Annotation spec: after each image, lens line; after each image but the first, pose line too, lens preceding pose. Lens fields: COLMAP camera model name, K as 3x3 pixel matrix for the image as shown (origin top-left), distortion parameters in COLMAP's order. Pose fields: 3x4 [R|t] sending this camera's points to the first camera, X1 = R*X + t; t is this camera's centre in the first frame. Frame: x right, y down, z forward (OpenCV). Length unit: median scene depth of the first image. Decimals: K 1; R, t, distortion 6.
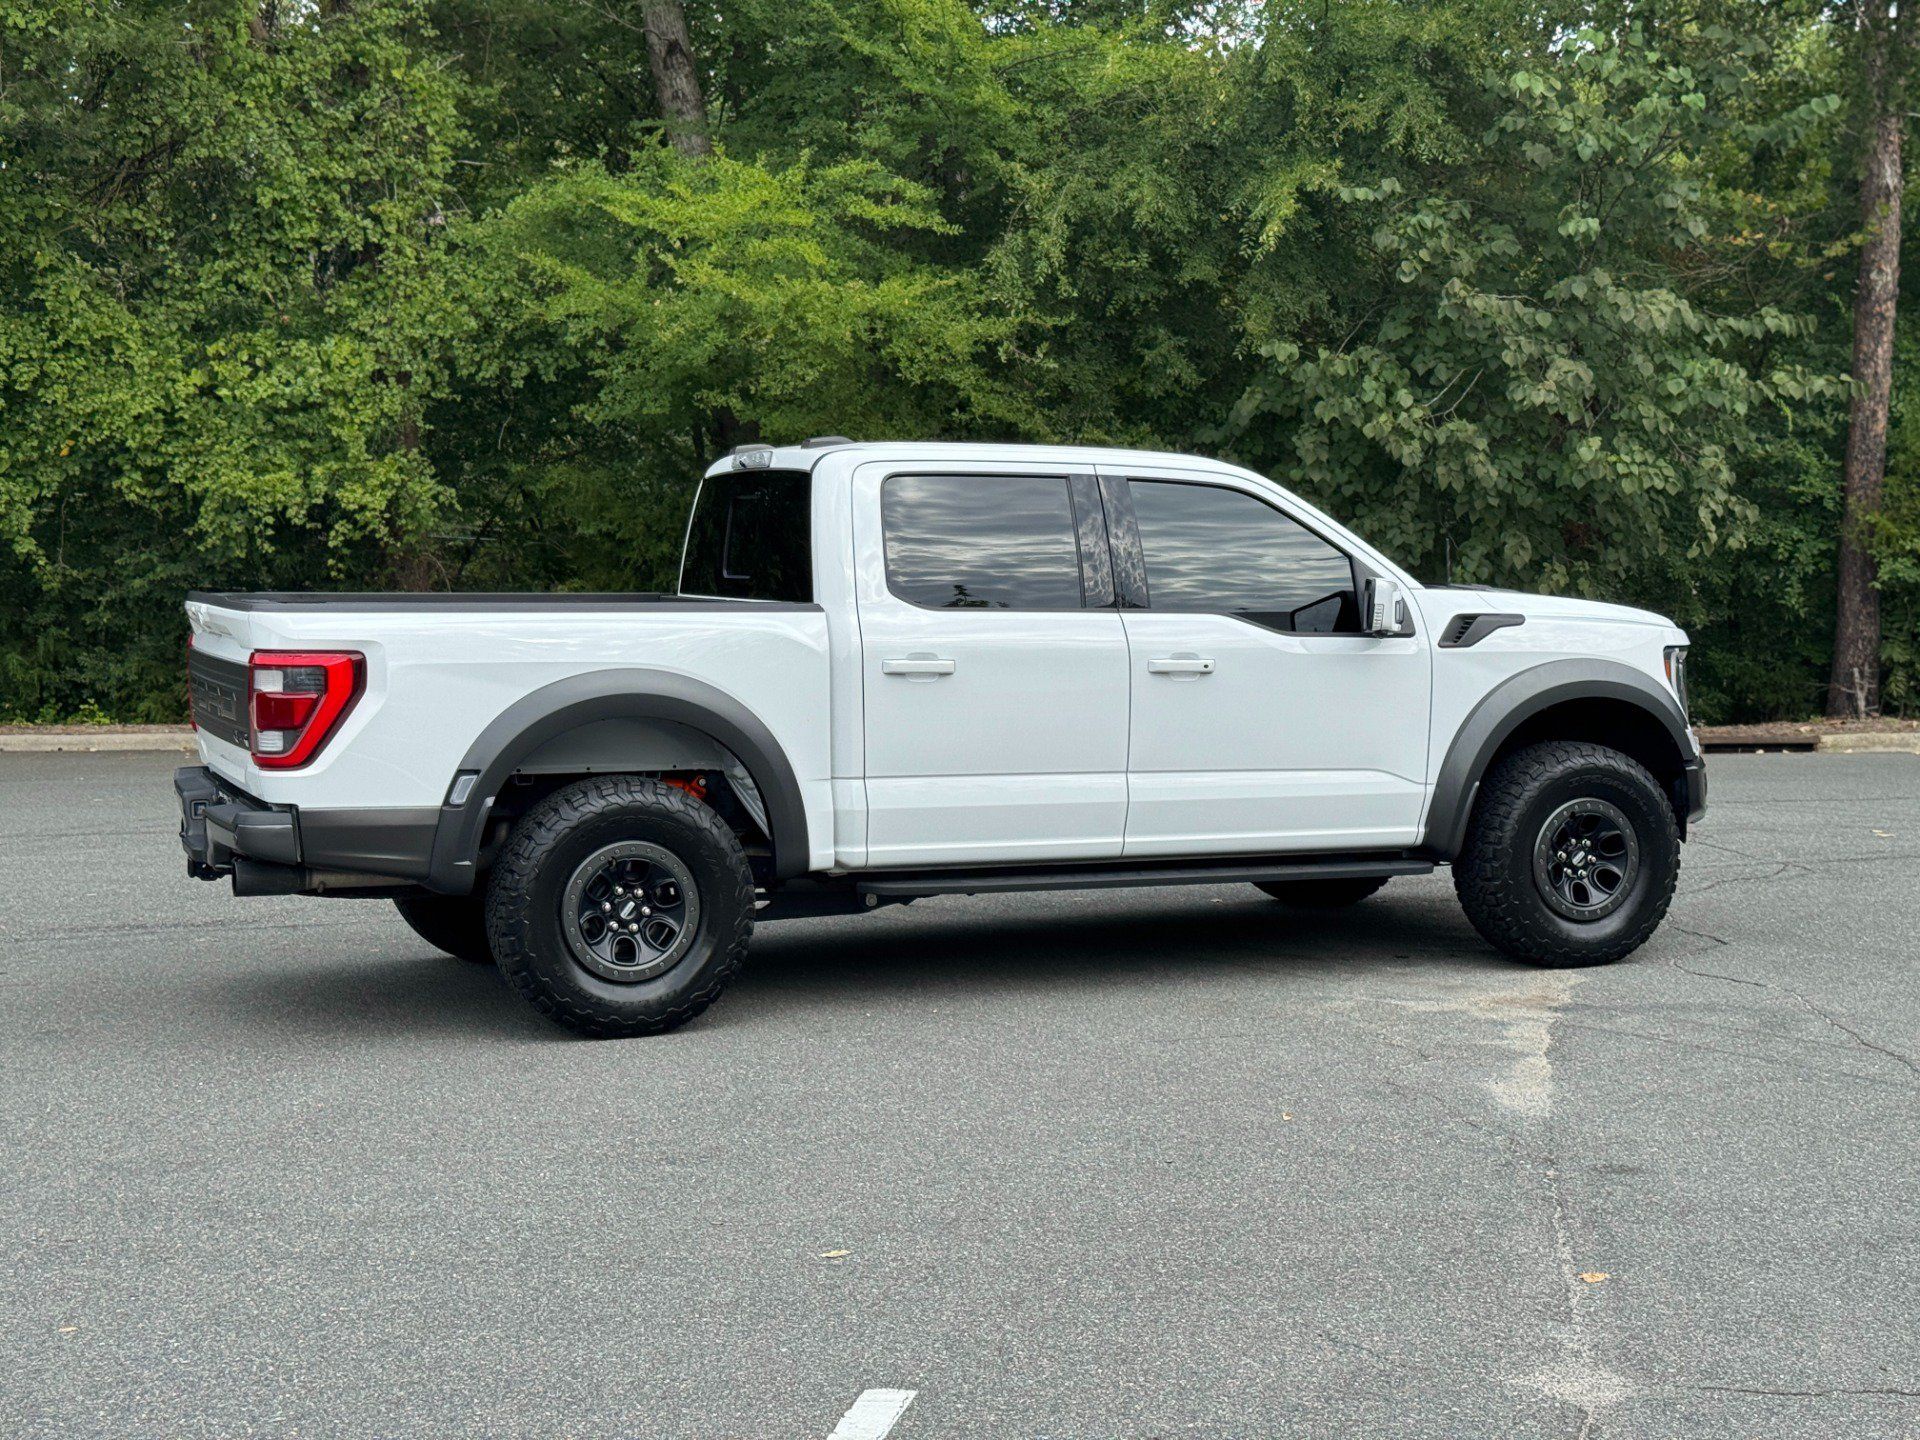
lens RADIAL K [[2661.3, 0, 967.0], [0, 2661.3, 714.5], [0, 0, 1]] dist [0.122171, 0.000000]
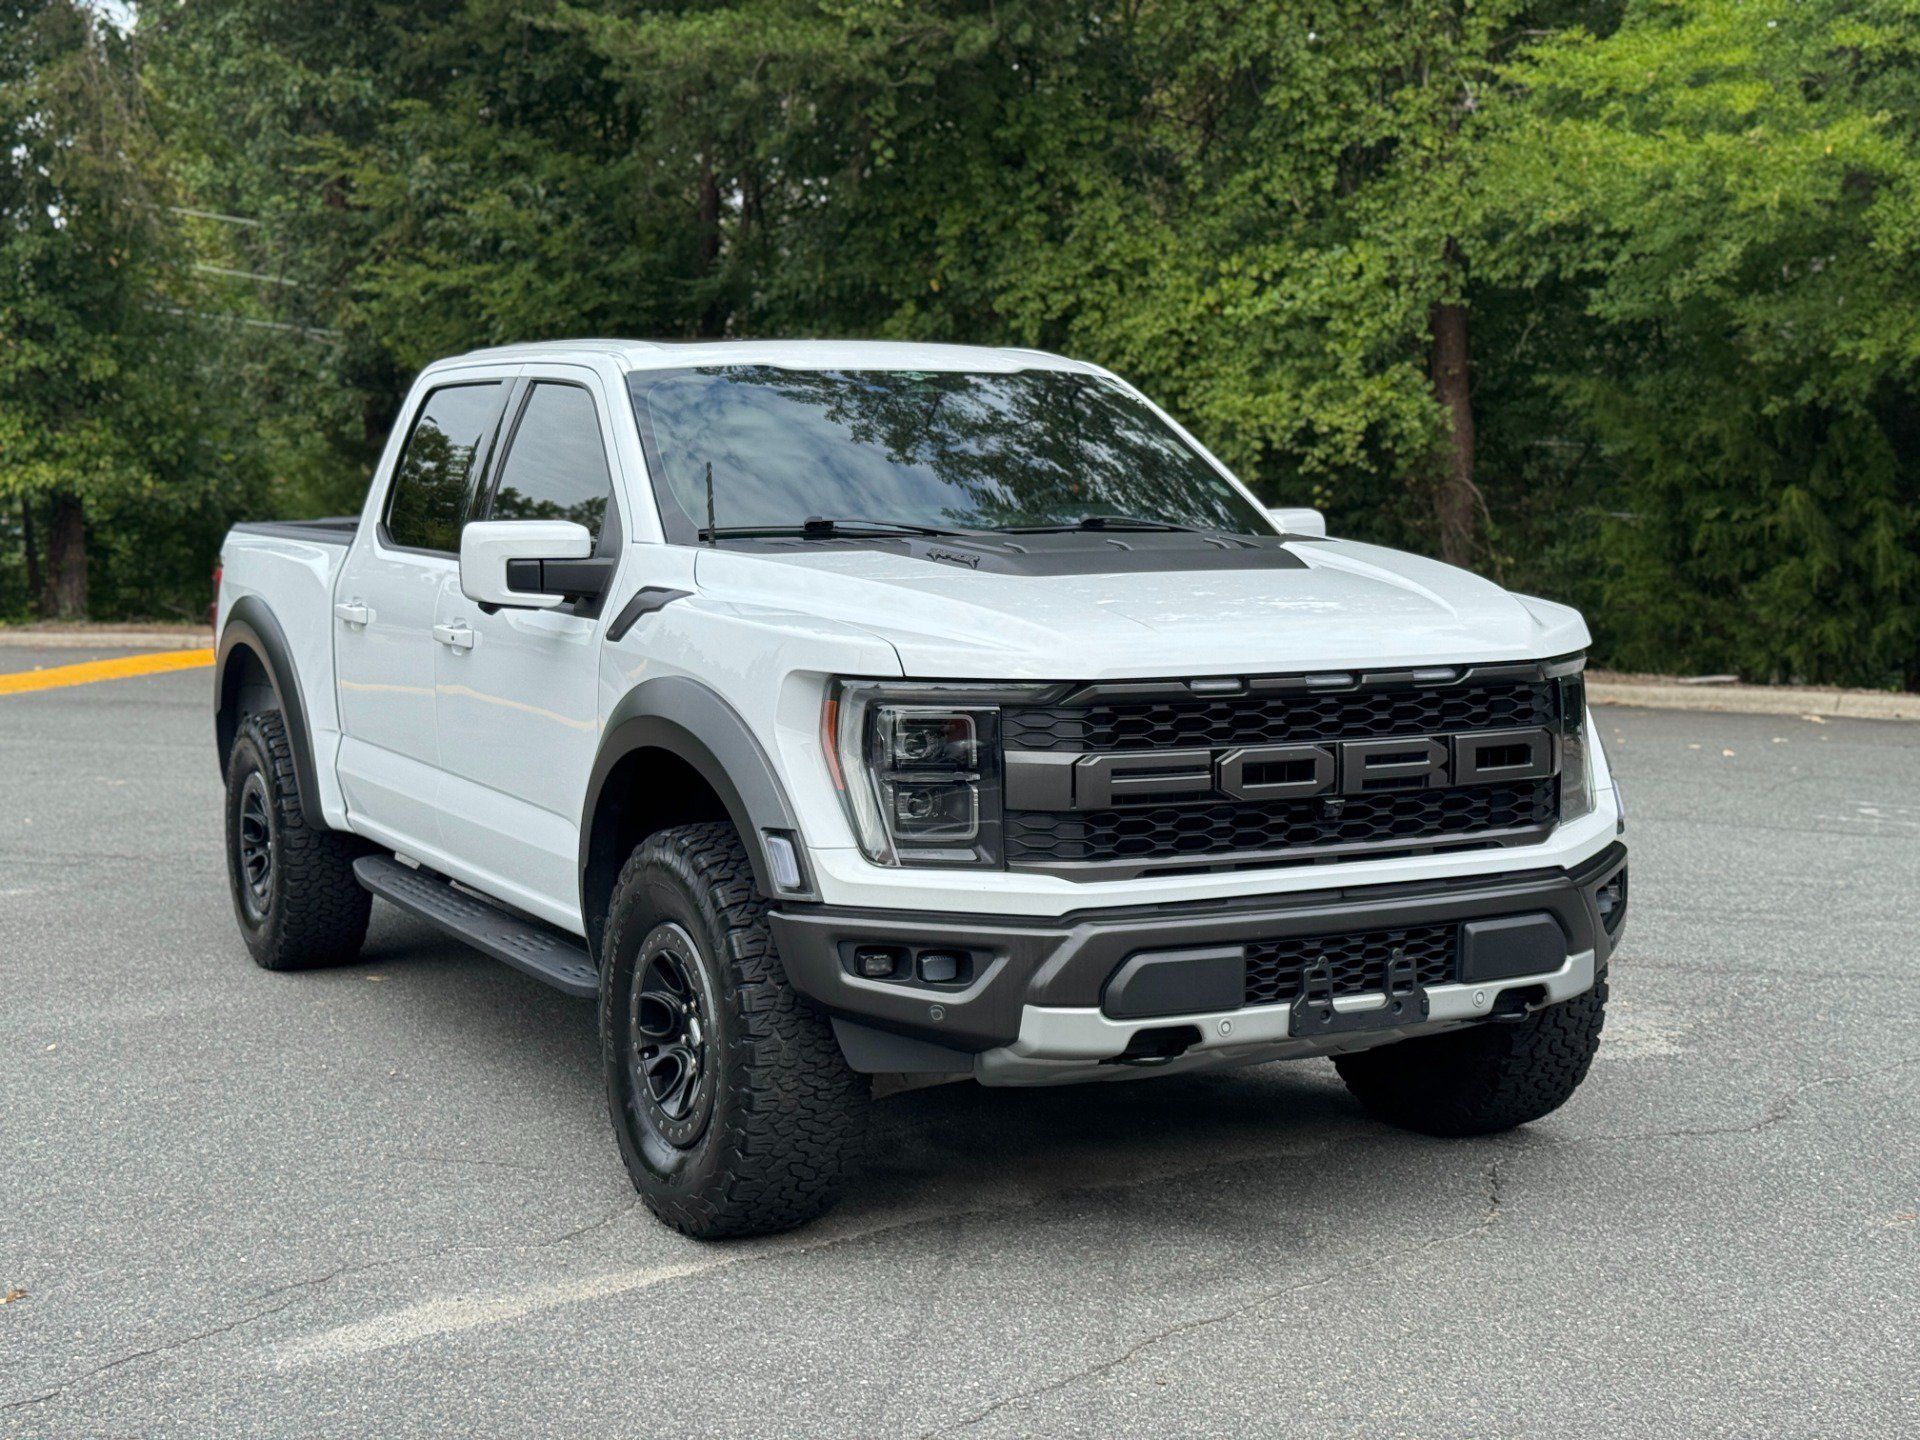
lens RADIAL K [[2661.3, 0, 958.0], [0, 2661.3, 739.2], [0, 0, 1]] dist [0.122171, 0.000000]
pose [[0.789080, 0.057530, -0.611591, 0.235168], [-0.034482, 0.998183, 0.049406, -0.011962], [0.613322, -0.017896, 0.789630, 0.192878]]
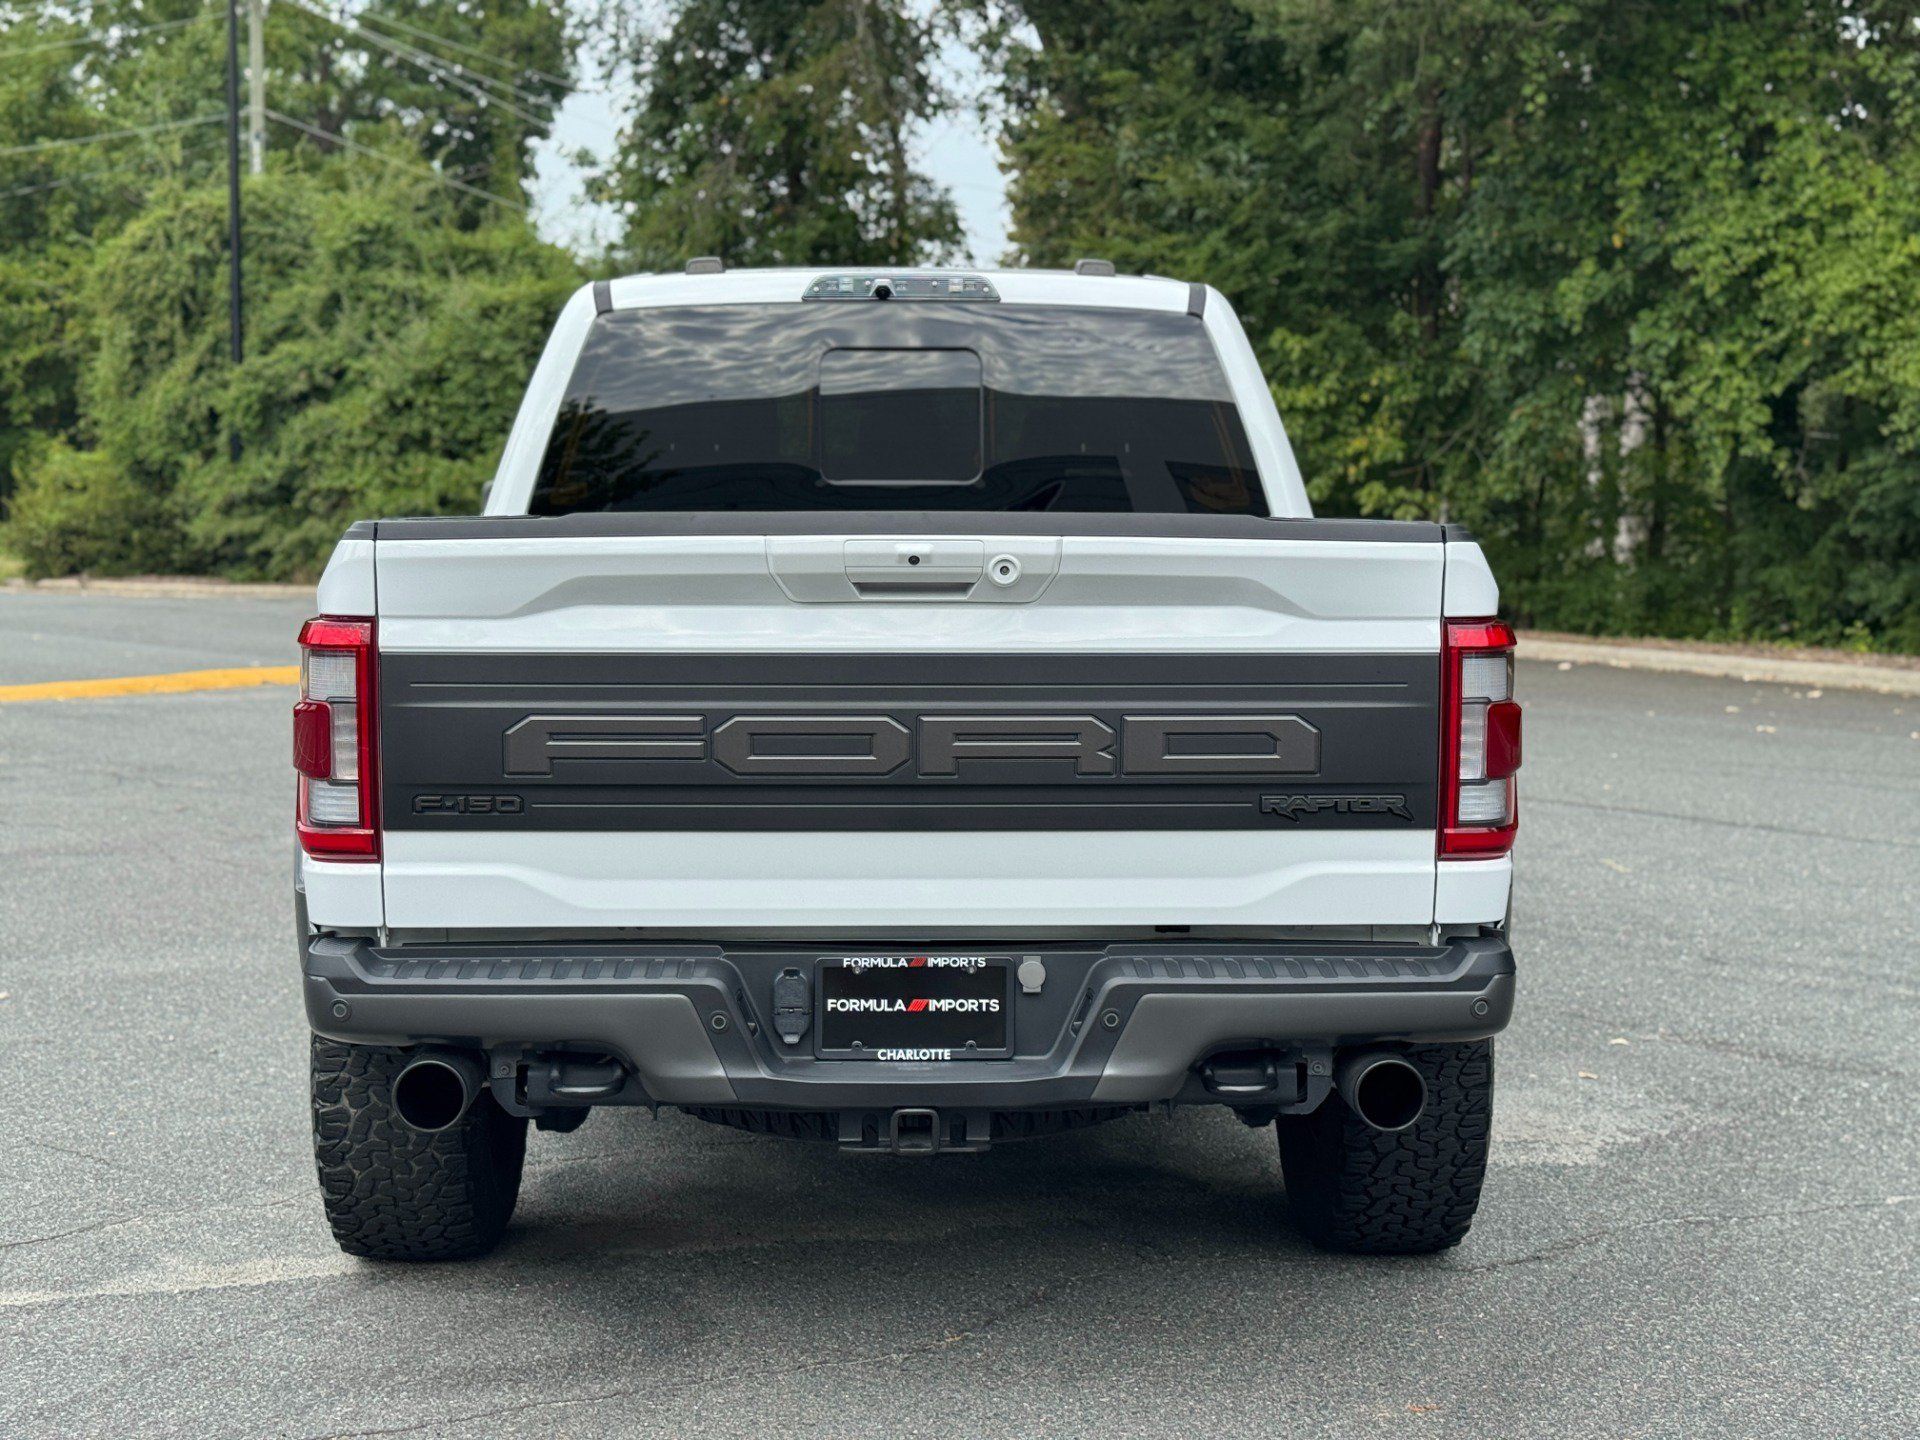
lens RADIAL K [[2661.3, 0, 961.4], [0, 2661.3, 725.2], [0, 0, 1]] dist [0.122171, 0.000000]
pose [[0.515550, 0.090916, -0.852023, 0.296098], [-0.057790, 0.995780, 0.071288, -0.019178], [0.854909, 0.012485, 0.518628, 0.311435]]
